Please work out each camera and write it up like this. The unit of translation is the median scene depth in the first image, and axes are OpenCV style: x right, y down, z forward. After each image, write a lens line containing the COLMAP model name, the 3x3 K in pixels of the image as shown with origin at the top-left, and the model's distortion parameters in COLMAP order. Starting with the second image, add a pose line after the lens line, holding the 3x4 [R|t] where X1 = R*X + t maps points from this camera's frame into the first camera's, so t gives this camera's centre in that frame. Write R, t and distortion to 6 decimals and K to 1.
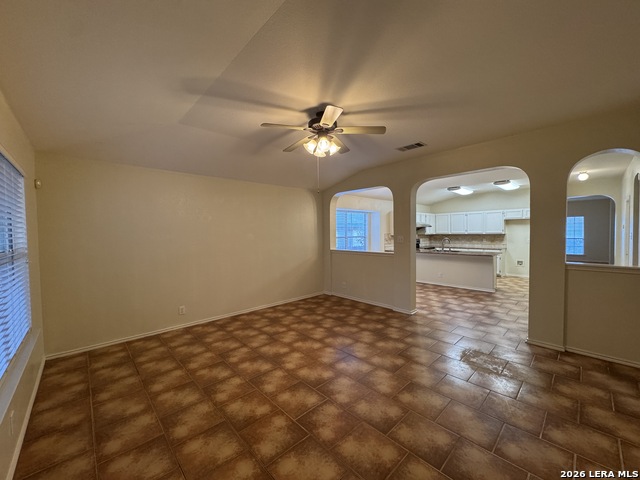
lens RADIAL K [[255.5, 0, 319.7], [0, 255.5, 238.3], [0, 0, 1]] dist [-0.004296, 0.000012]
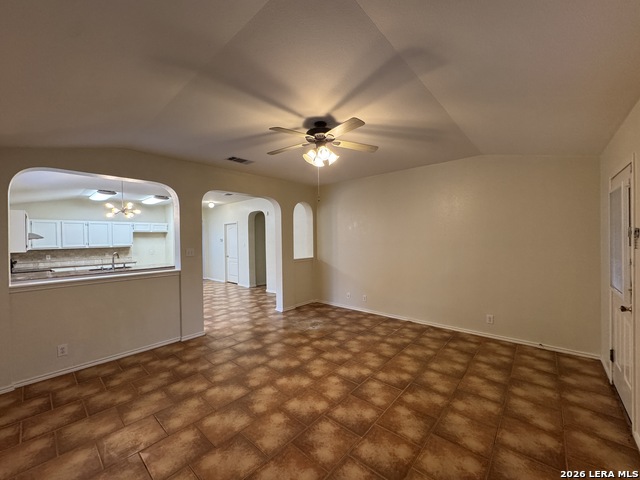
lens RADIAL K [[255.5, 0, 318.2], [0, 255.5, 238.3], [0, 0, 1]] dist [-0.004296, 0.000012]
pose [[-0.085629, 0.012029, 0.996254, -0.913998], [0.042724, 0.999052, -0.008391, -0.028416], [-0.995411, 0.041845, -0.086061, 1.034225]]
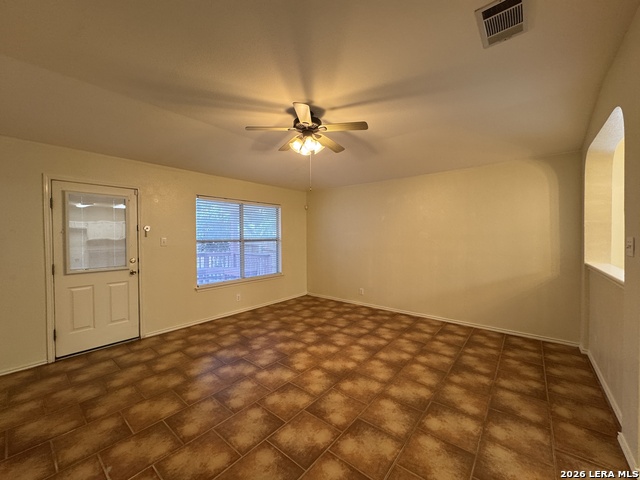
lens RADIAL K [[255.5, 0, 320.6], [0, 255.5, 239.2], [0, 0, 1]] dist [-0.004296, 0.000012]
pose [[0.130018, 0.025439, -0.991185, 0.968775], [-0.021761, 0.999503, 0.022798, -0.008205], [0.991273, 0.018605, 0.130507, 0.861093]]
